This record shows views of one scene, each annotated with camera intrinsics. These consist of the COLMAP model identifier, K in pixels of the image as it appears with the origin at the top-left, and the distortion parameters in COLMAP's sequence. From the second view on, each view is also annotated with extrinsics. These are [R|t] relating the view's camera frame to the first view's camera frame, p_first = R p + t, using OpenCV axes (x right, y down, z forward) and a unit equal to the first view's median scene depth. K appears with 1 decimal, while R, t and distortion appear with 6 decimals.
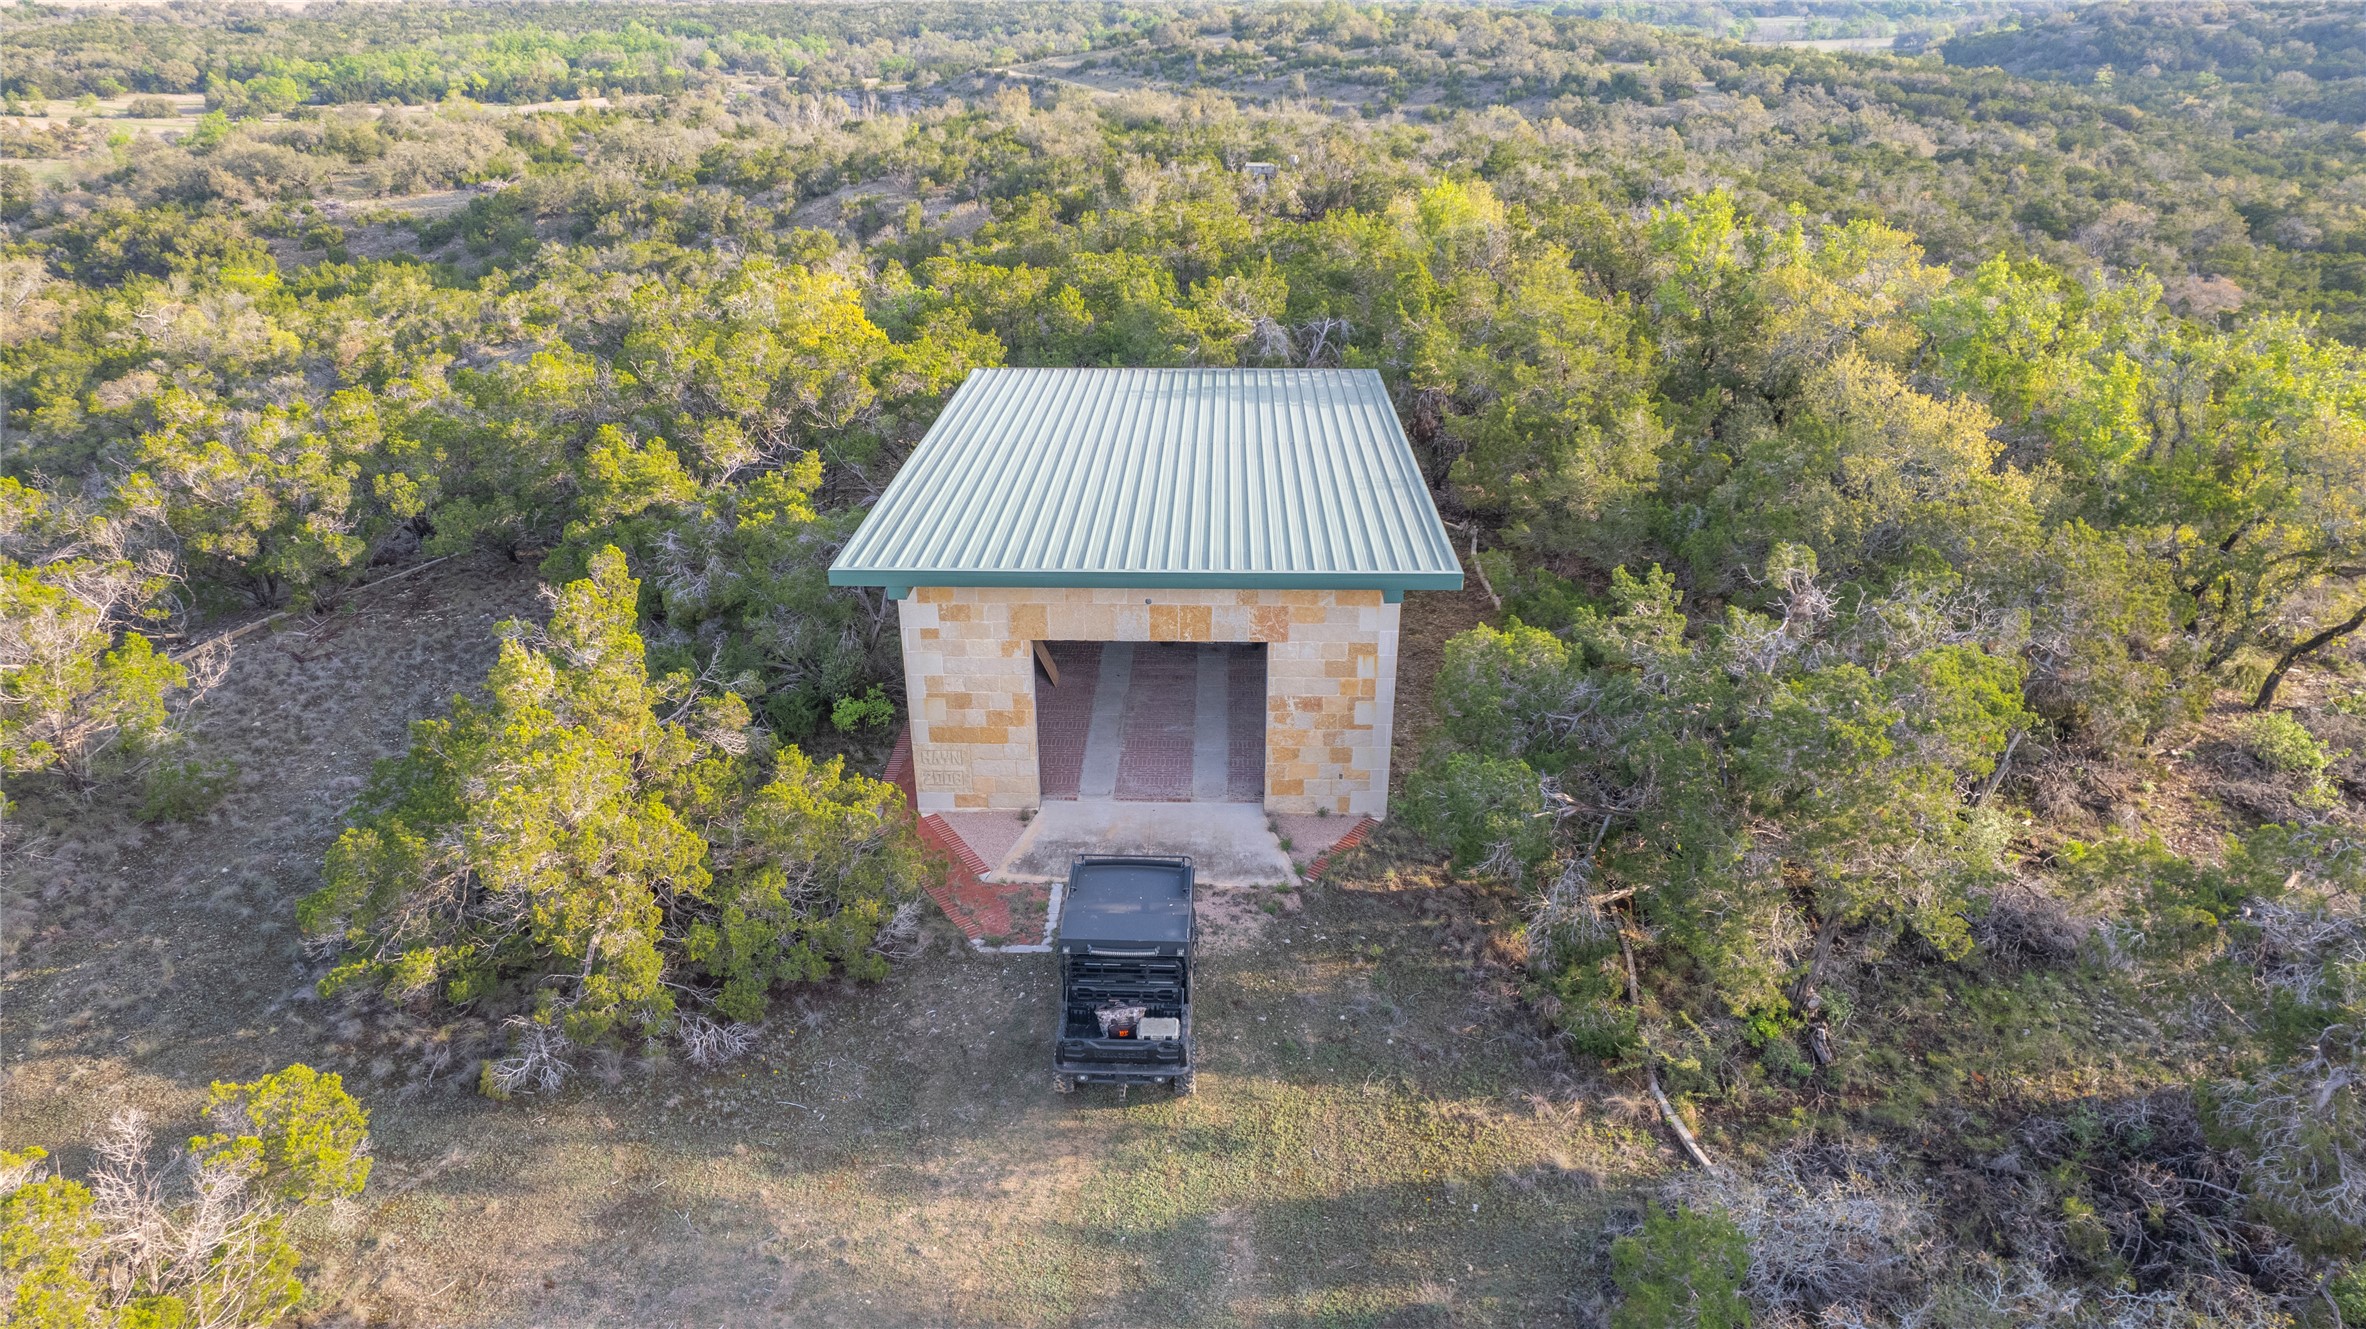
lens RADIAL K [[1535.4, 0, 1194.7], [0, 1535.4, 657.1], [0, 0, 1]] dist [-0.077892, 0.087317]
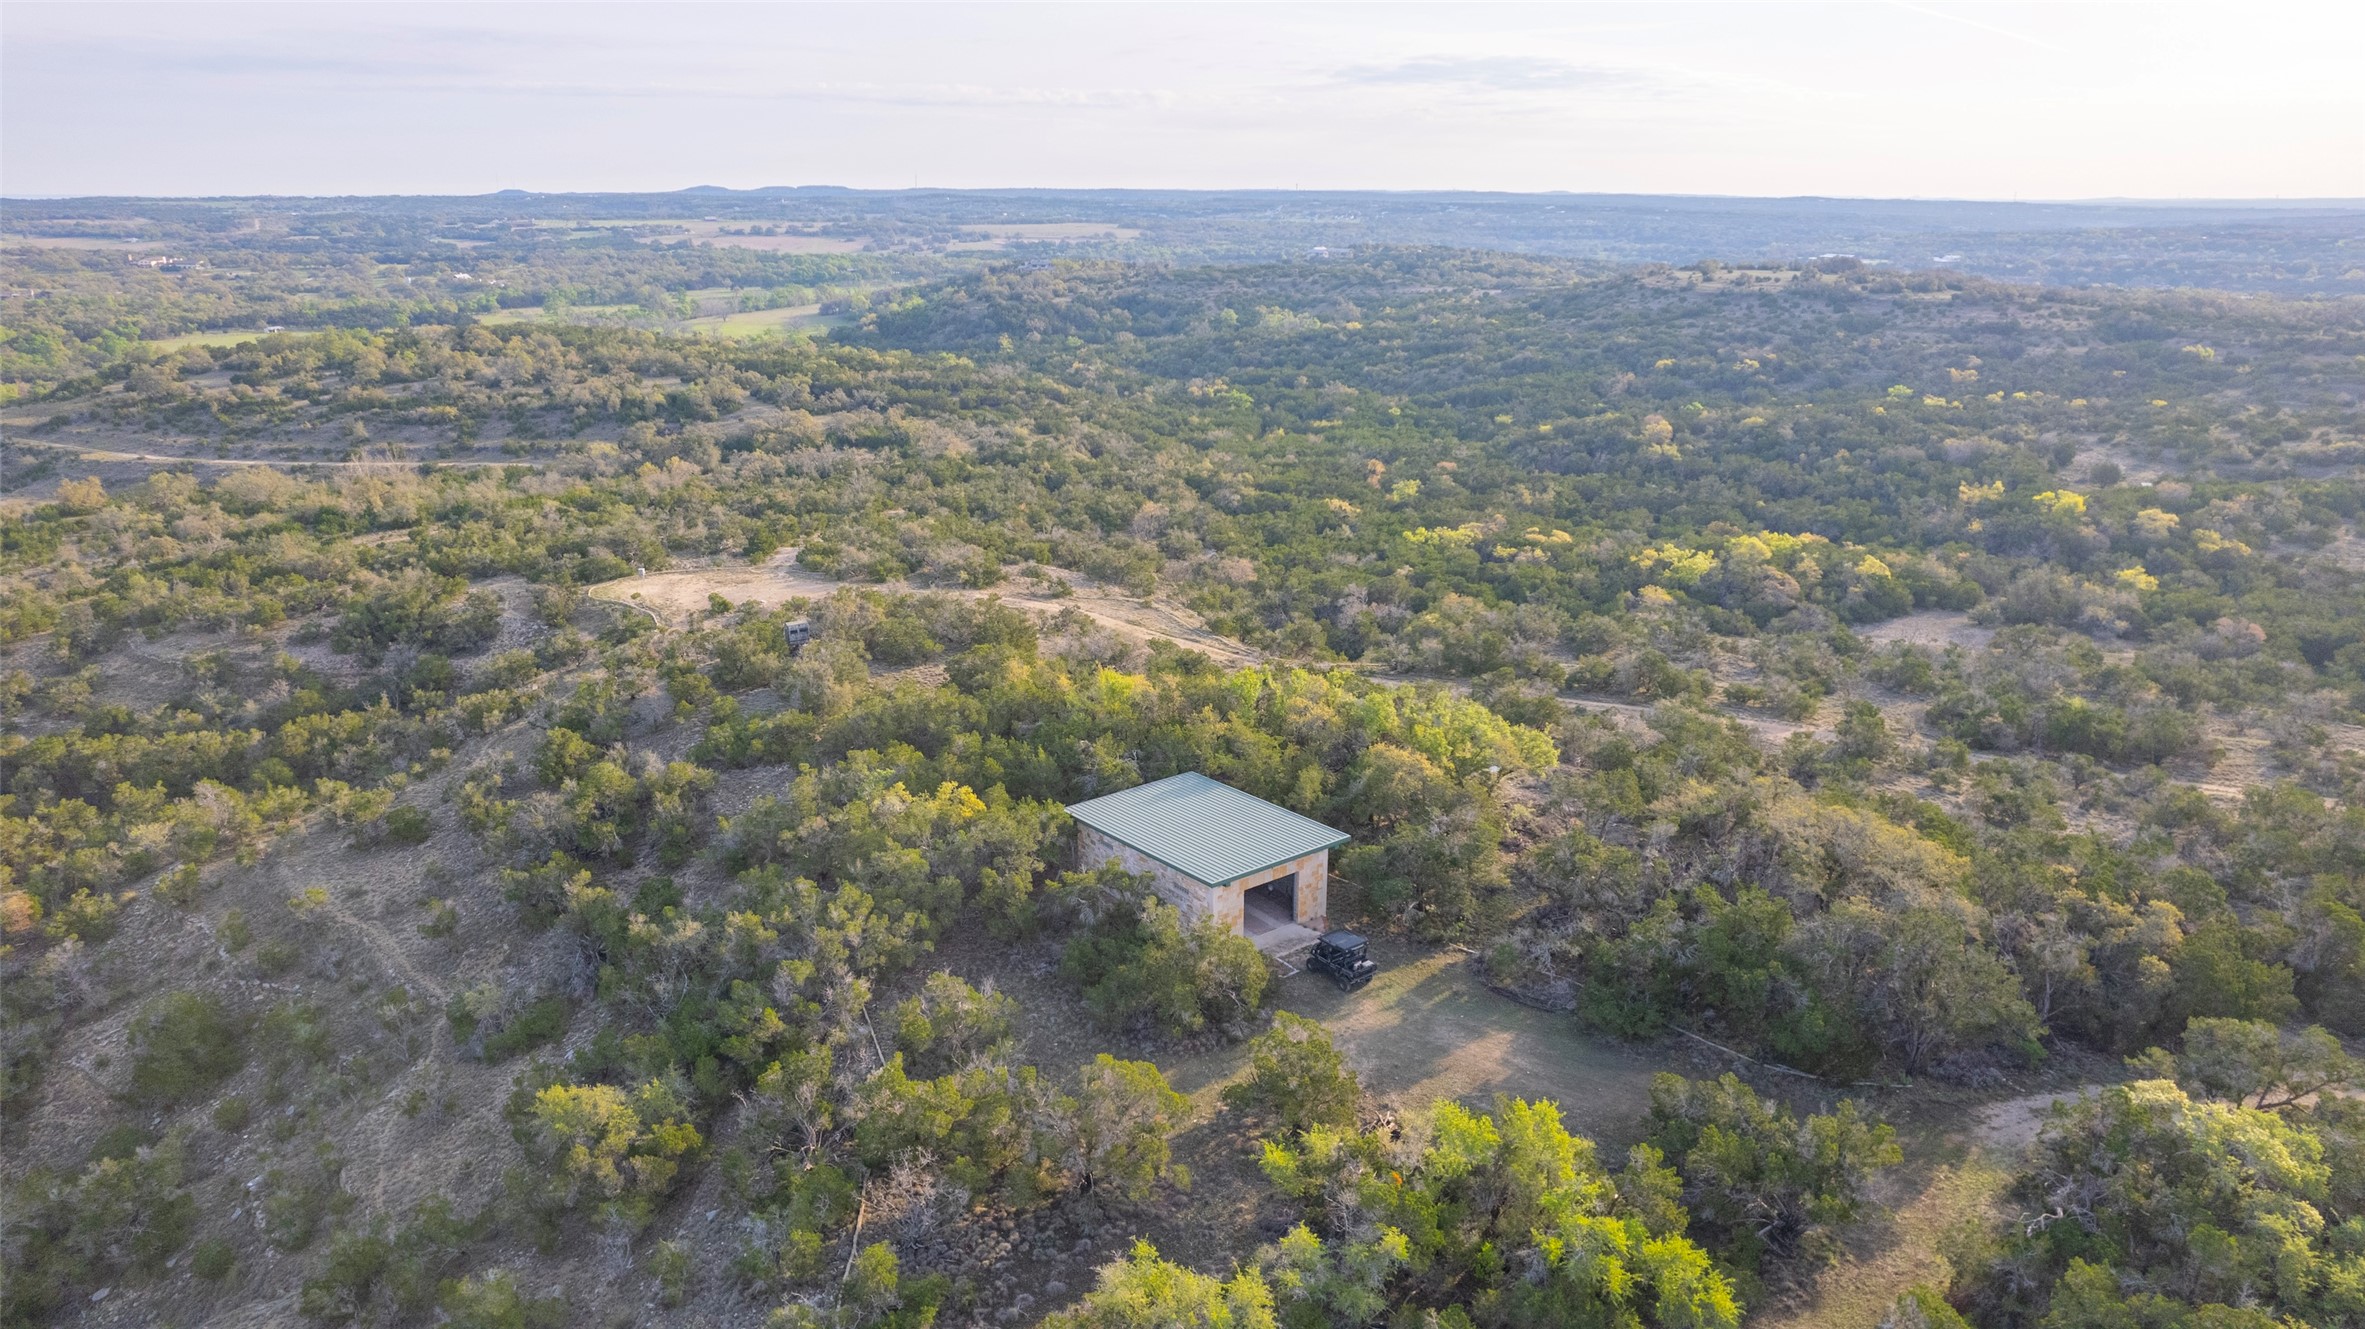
lens RADIAL K [[1534.8, 0, 1194.1], [0, 1534.8, 657.1], [0, 0, 1]] dist [-0.077892, 0.087317]
pose [[0.785345, -0.184815, 0.590828, -0.209489], [0.270421, 0.960941, -0.058863, -0.033851], [-0.556872, 0.206000, 0.804648, -0.173410]]
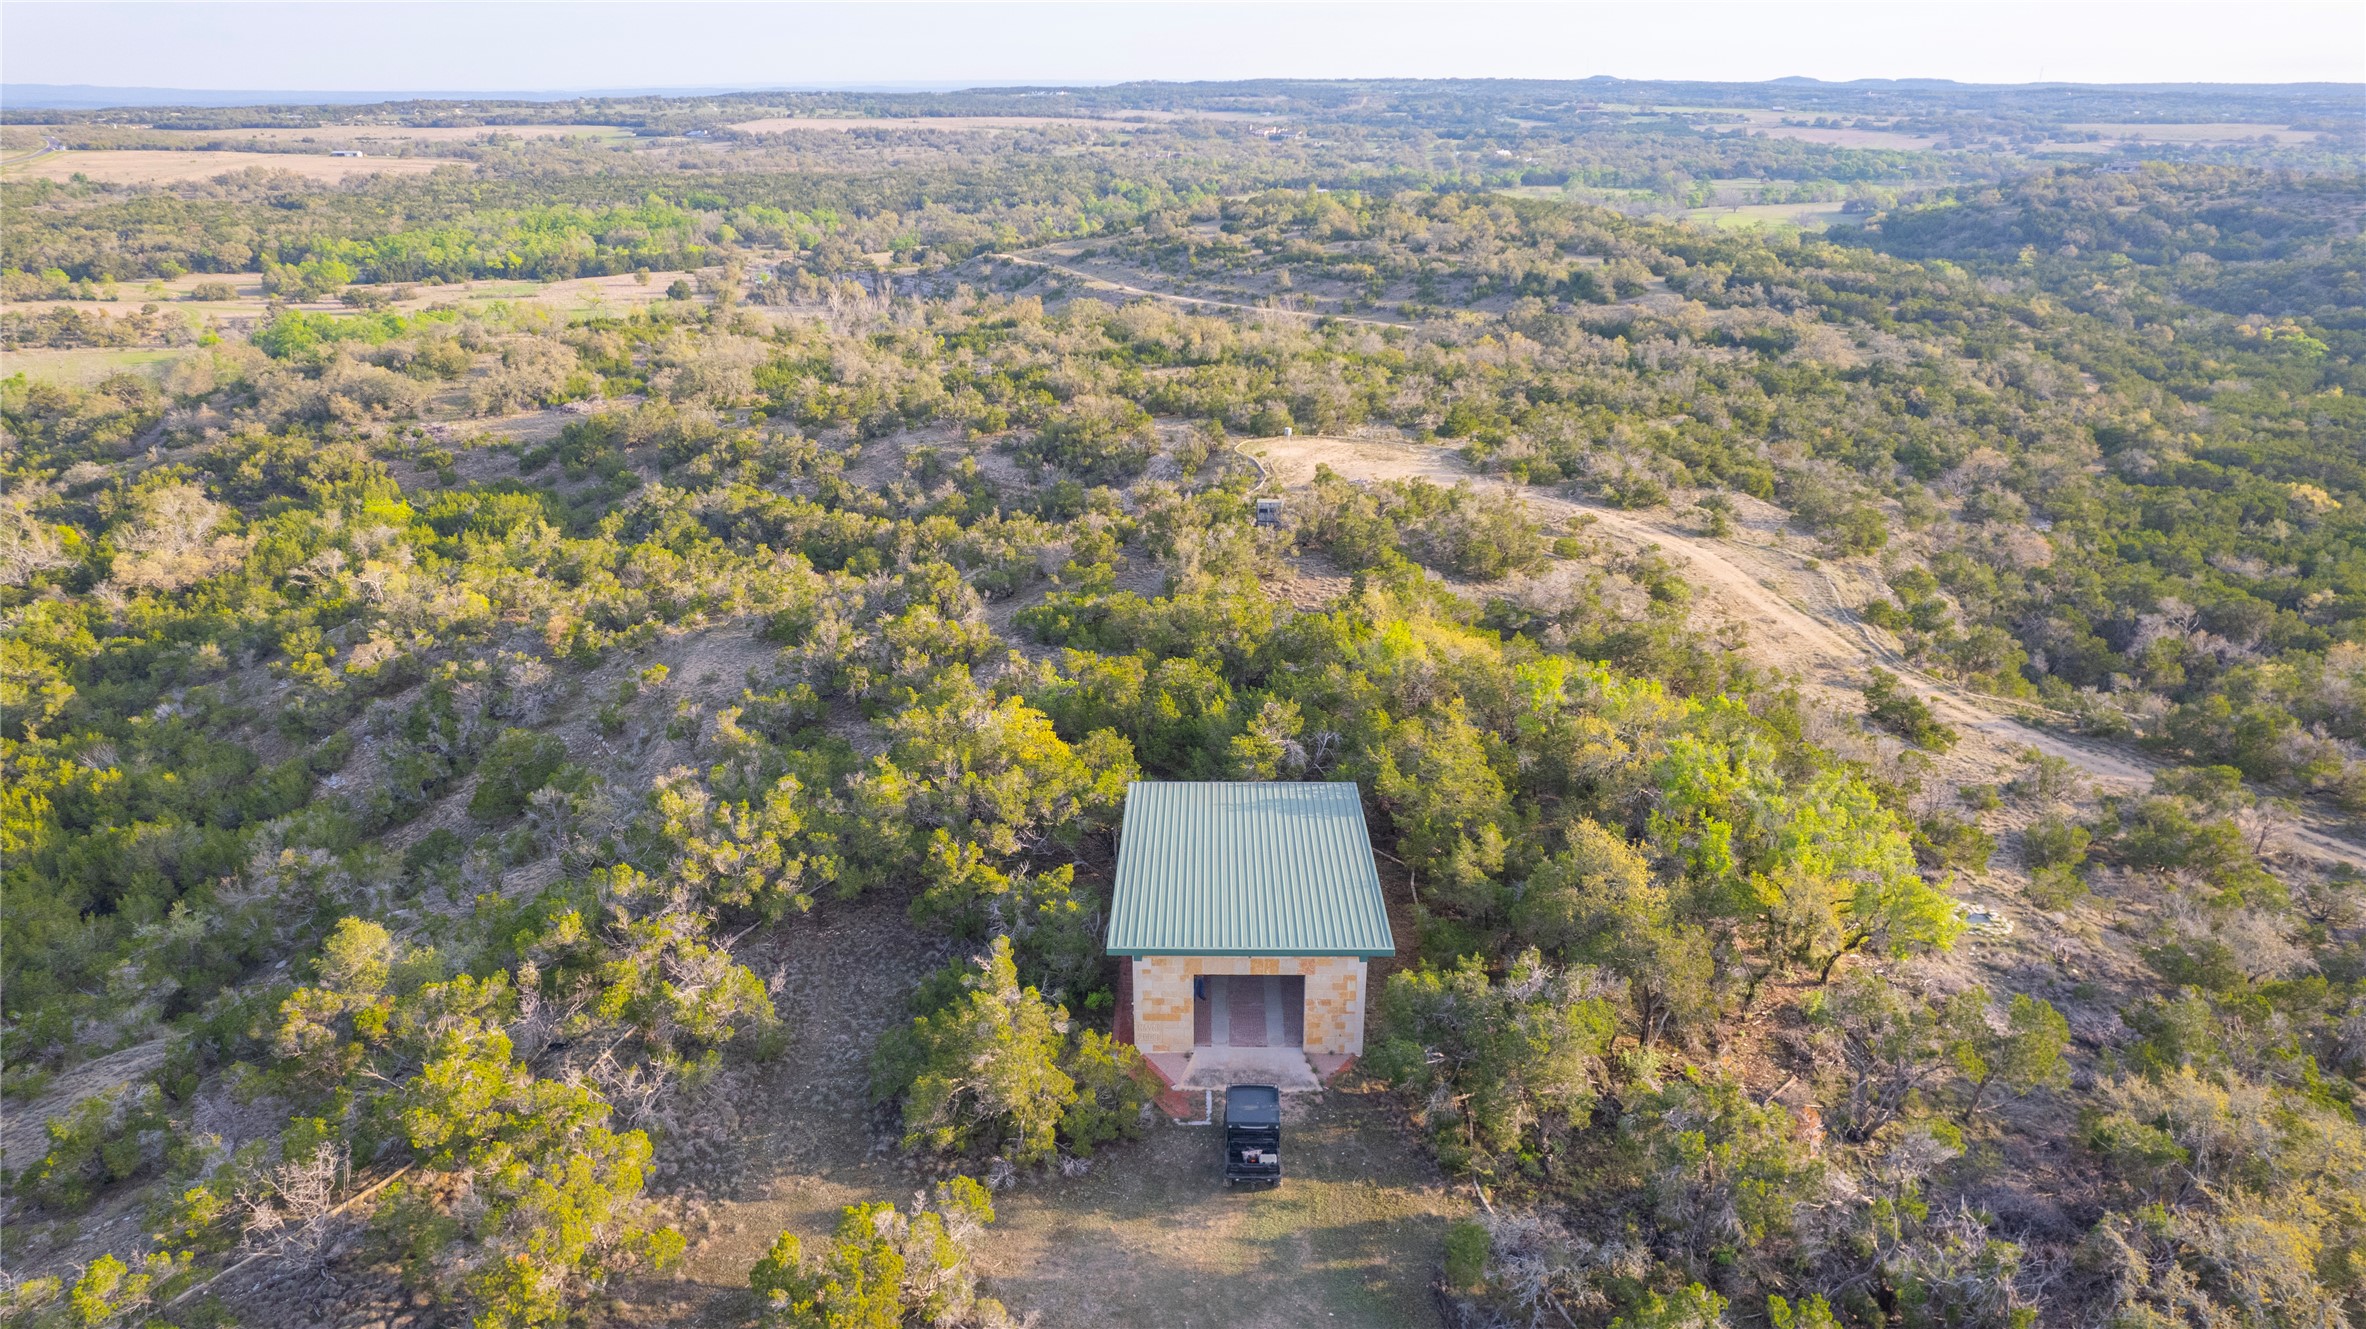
lens RADIAL K [[1535.4, 0, 1194.7], [0, 1535.4, 657.1], [0, 0, 1]] dist [-0.077892, 0.087317]
pose [[0.999945, -0.003780, 0.009774, -0.013226], [0.004585, 0.996485, -0.083651, -0.028725], [-0.009423, 0.083691, 0.996447, -0.121628]]
